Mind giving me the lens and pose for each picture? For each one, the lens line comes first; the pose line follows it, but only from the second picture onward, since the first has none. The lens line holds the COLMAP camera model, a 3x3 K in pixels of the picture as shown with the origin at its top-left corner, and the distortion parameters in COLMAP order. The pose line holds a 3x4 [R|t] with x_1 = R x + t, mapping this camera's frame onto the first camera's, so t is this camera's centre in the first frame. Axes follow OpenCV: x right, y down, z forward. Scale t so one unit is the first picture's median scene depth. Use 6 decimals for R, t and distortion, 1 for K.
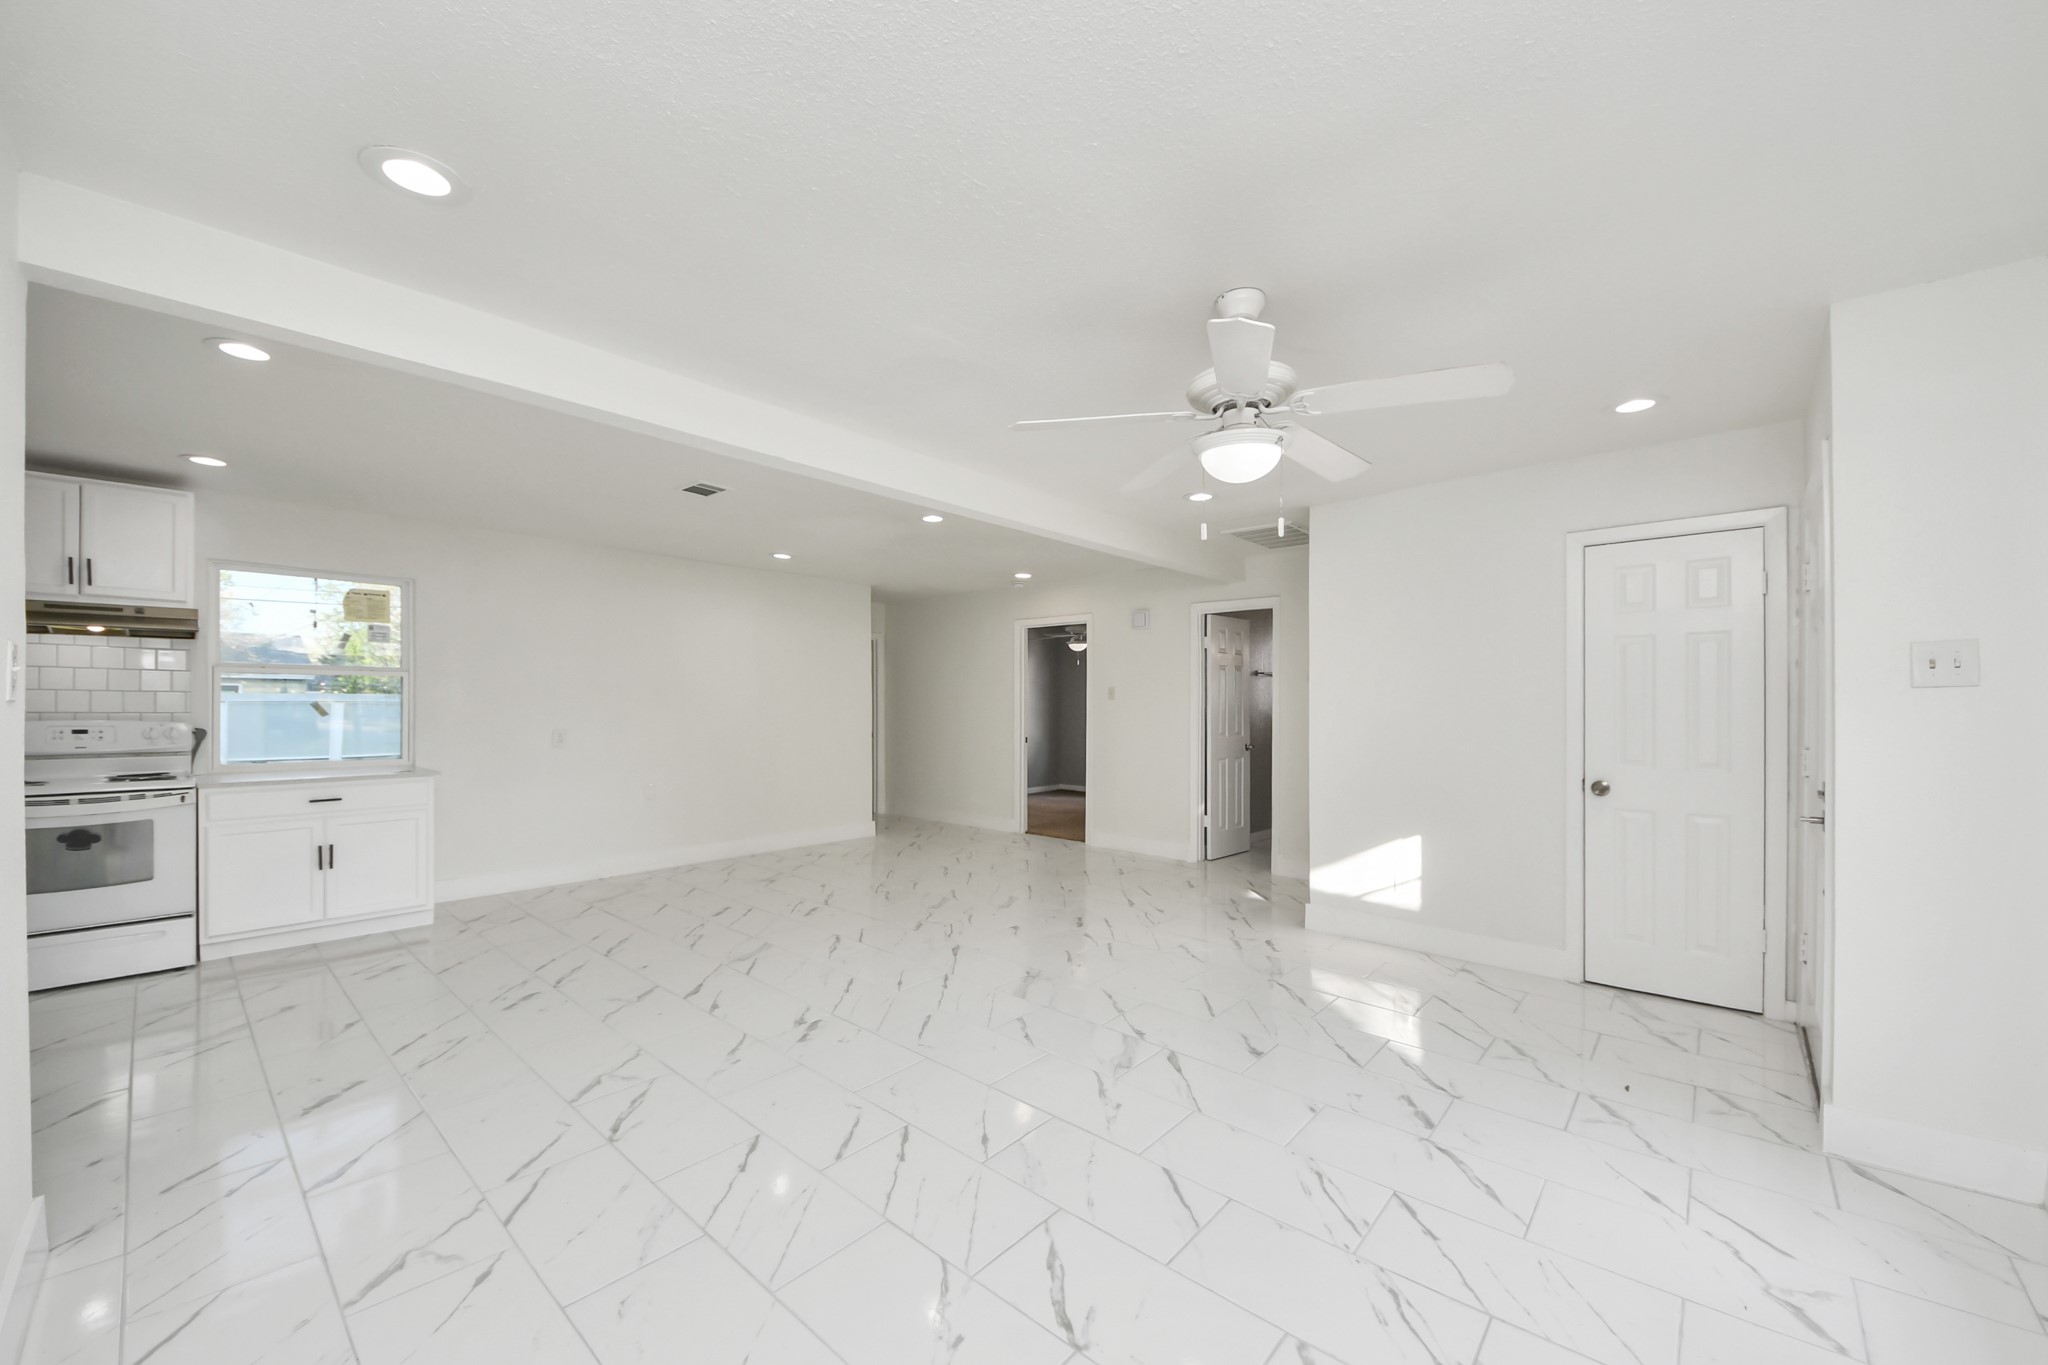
lens RADIAL K [[773.7, 0, 1016.9], [0, 773.7, 711.5], [0, 0, 1]] dist [0.002576, -0.004520]
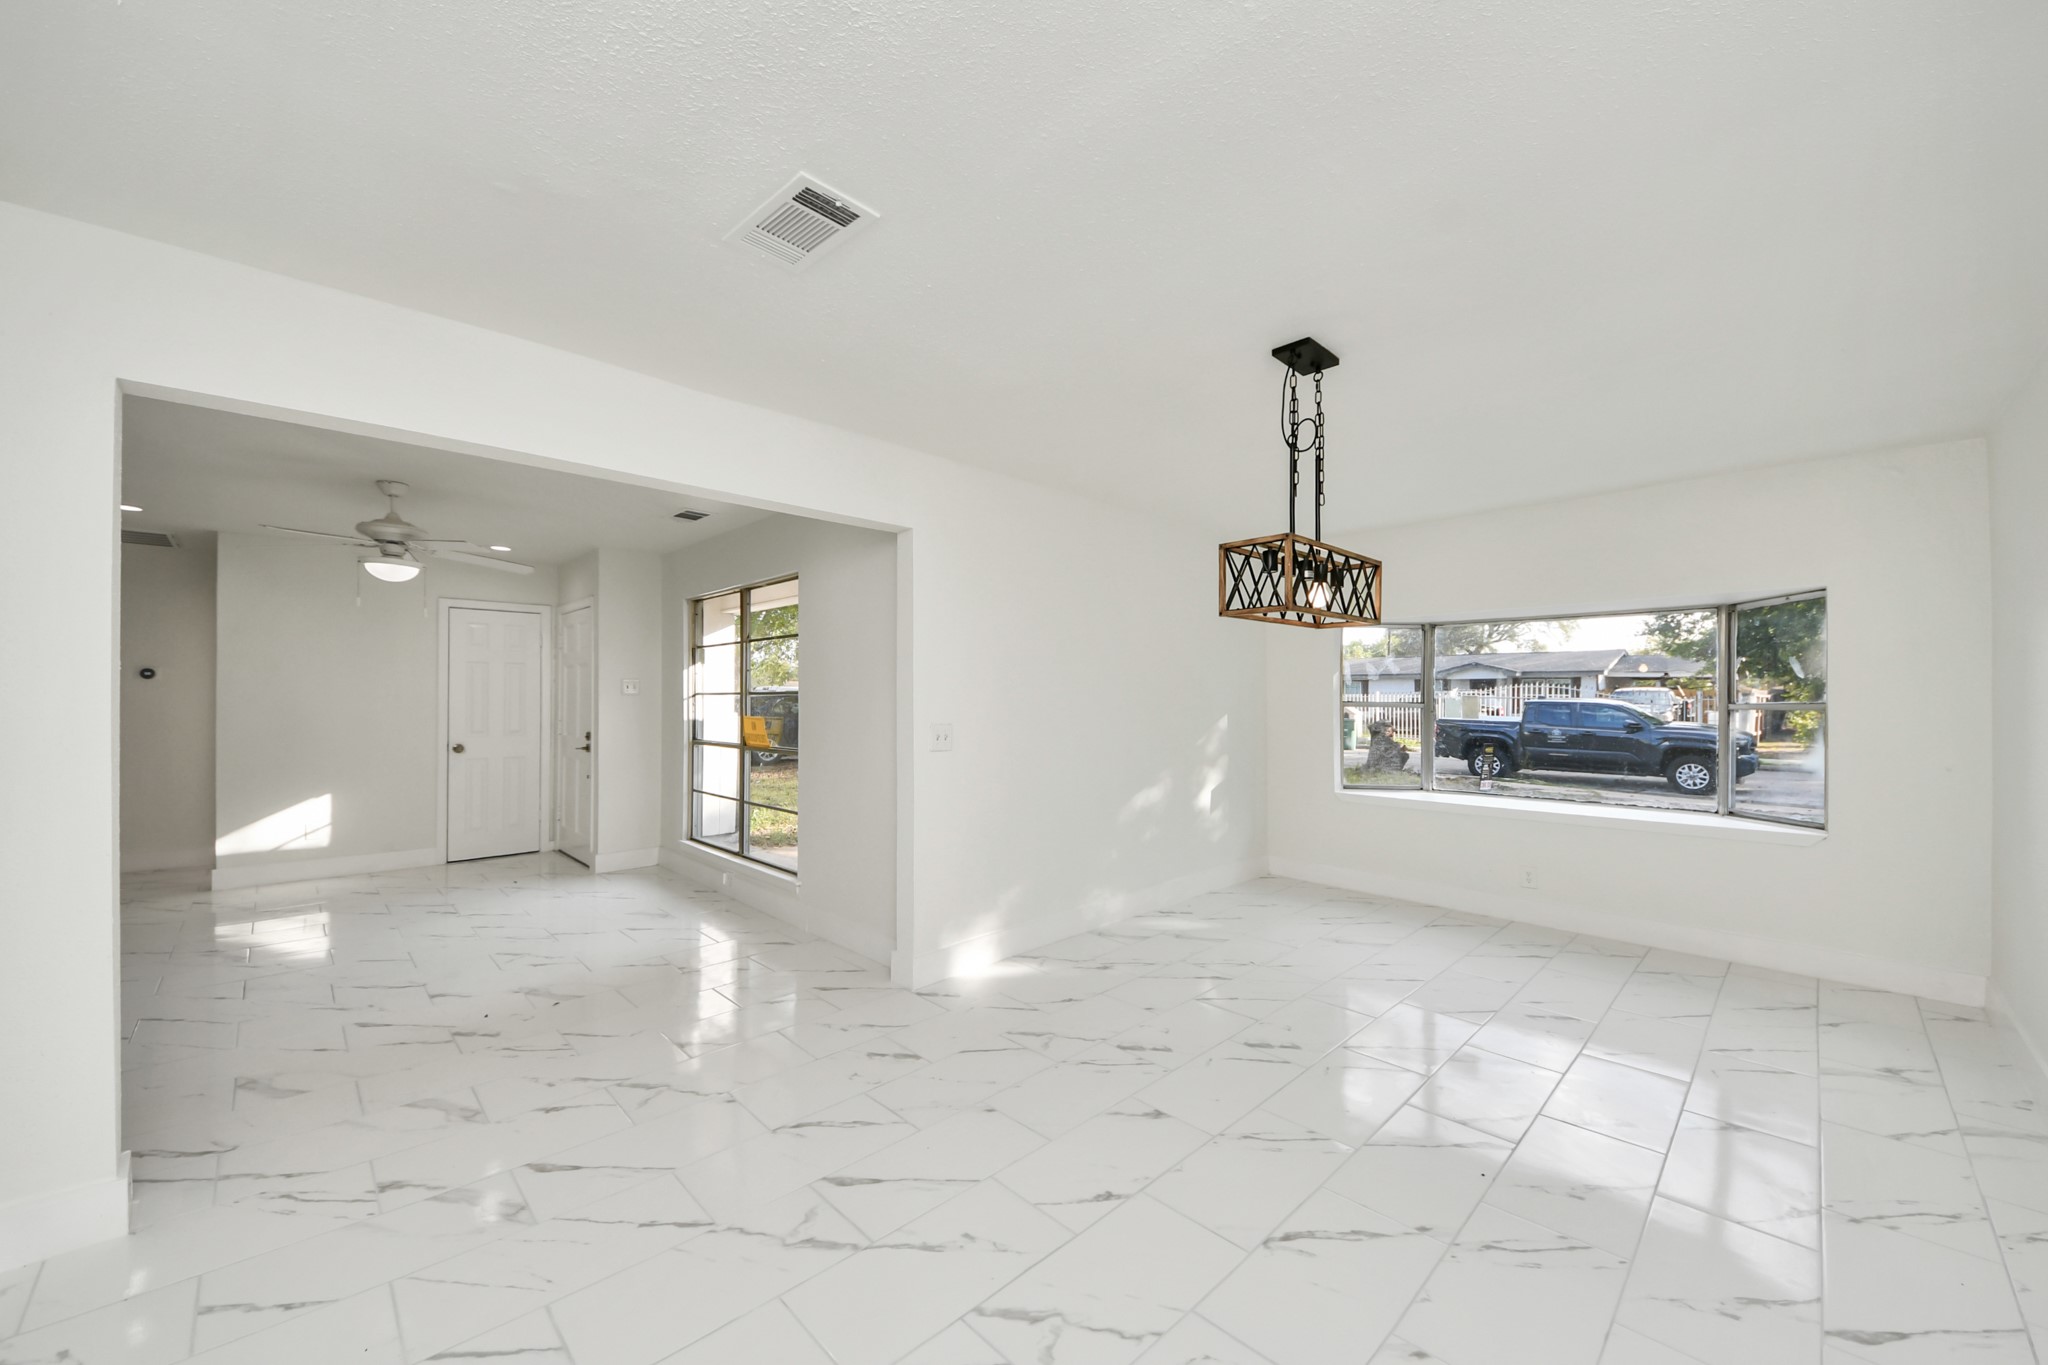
lens RADIAL K [[742.6, 0, 1029.6], [0, 742.6, 696.4], [0, 0, 1]] dist [0.046271, -0.023316]
pose [[0.073510, 0.001952, 0.997293, -0.831925], [-0.002731, 0.999995, -0.001756, -0.017640], [-0.997291, -0.002594, 0.073515, -0.395189]]
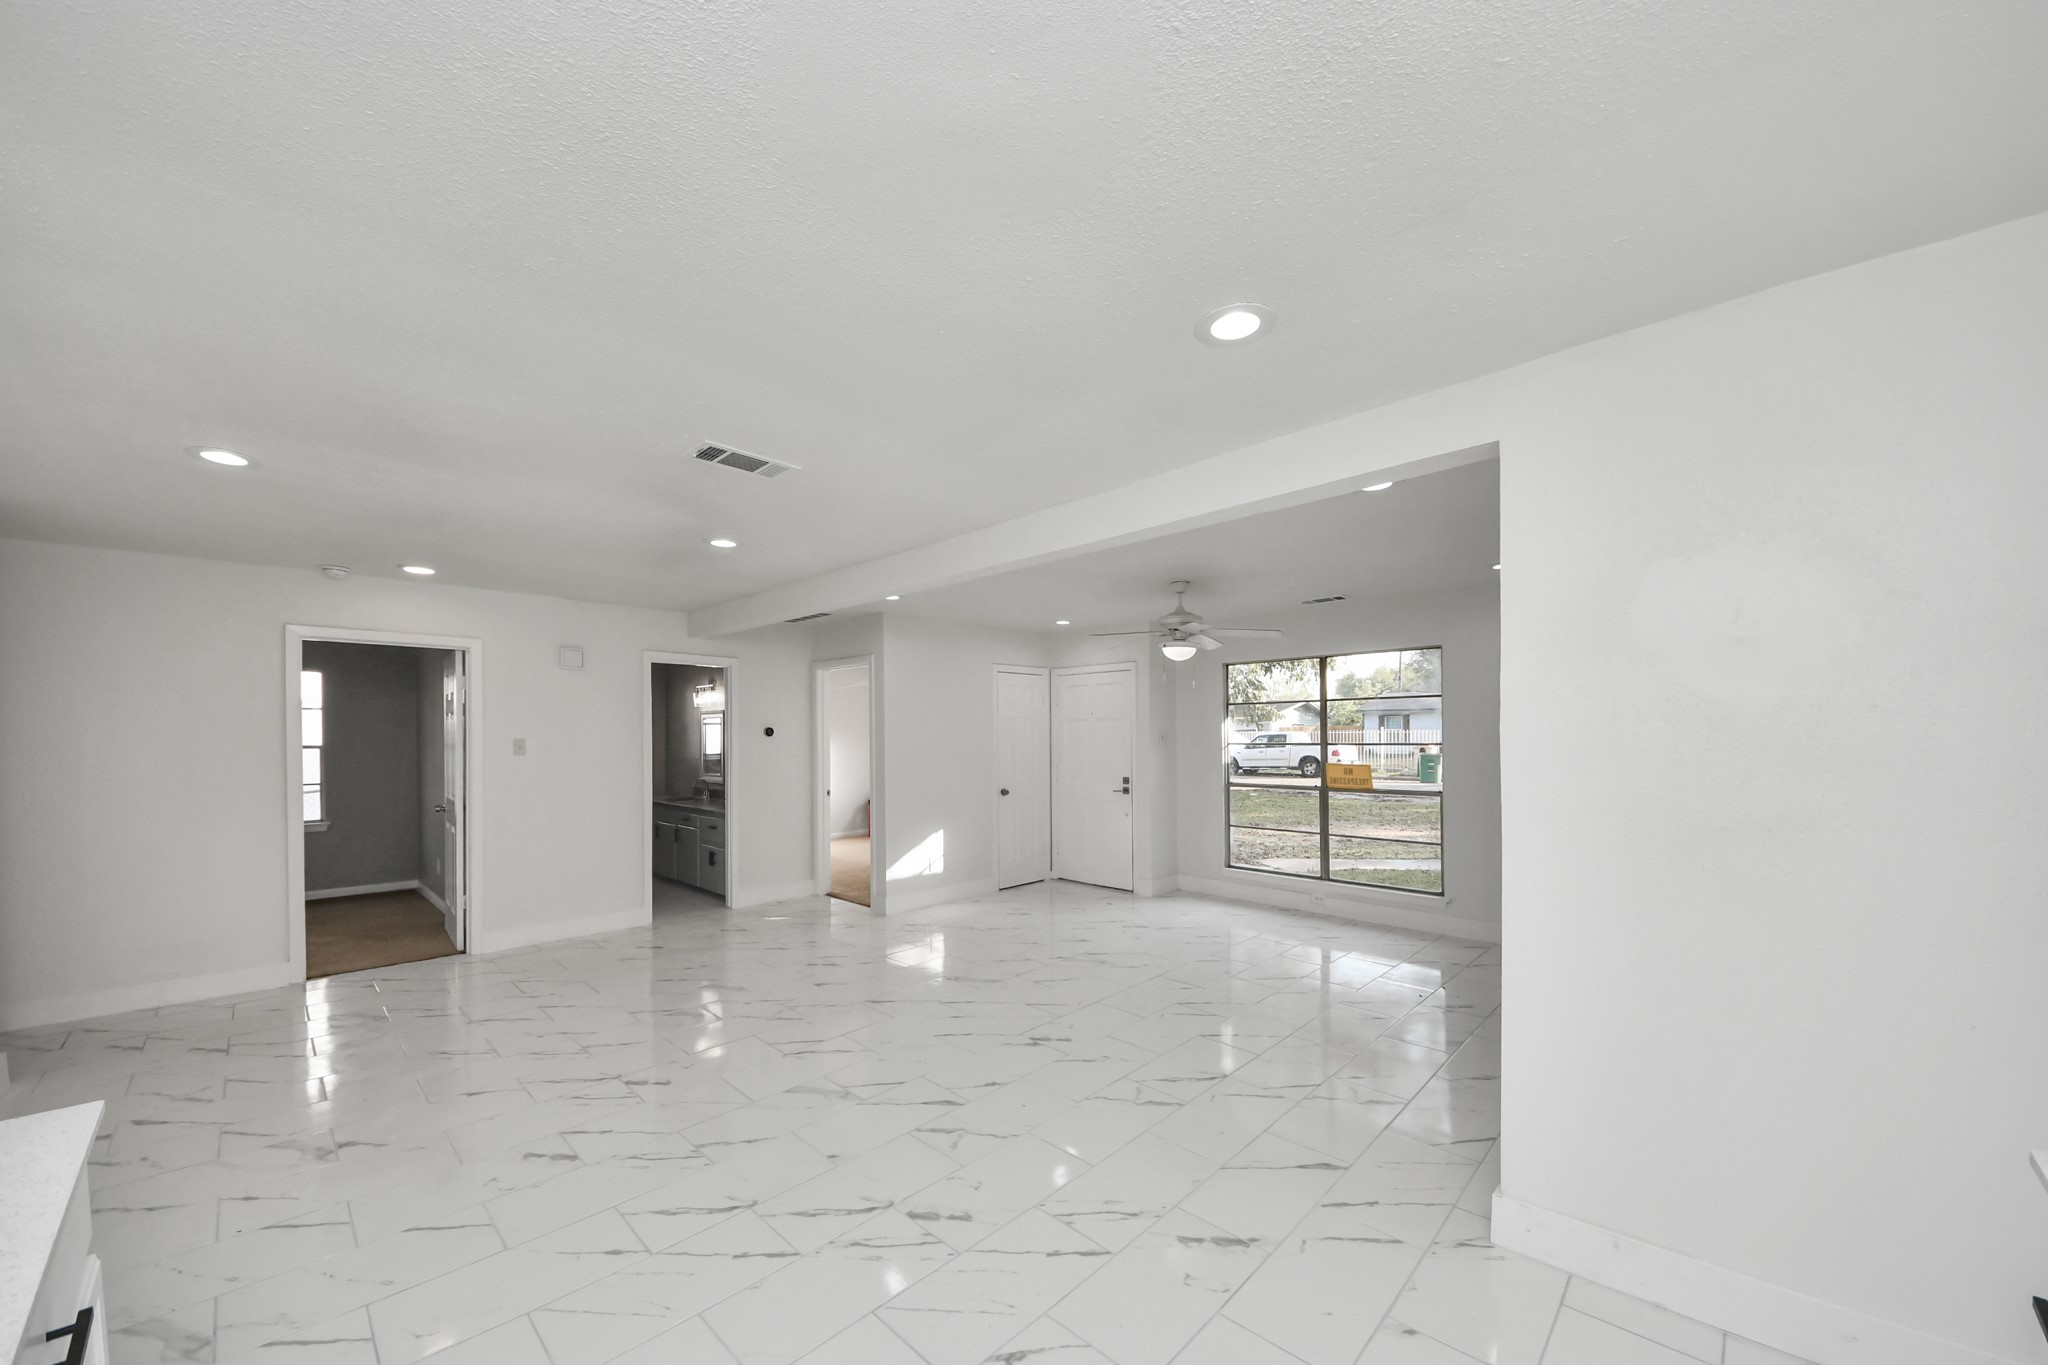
lens RADIAL K [[745.5, 0, 1037.3], [0, 745.5, 729.1], [0, 0, 1]] dist [0.017271, -0.000034]
pose [[0.032014, 0.002892, 0.999483, -1.161025], [0.008268, 0.999961, -0.003158, -0.056095], [-0.999453, 0.008365, 0.031989, 0.781339]]
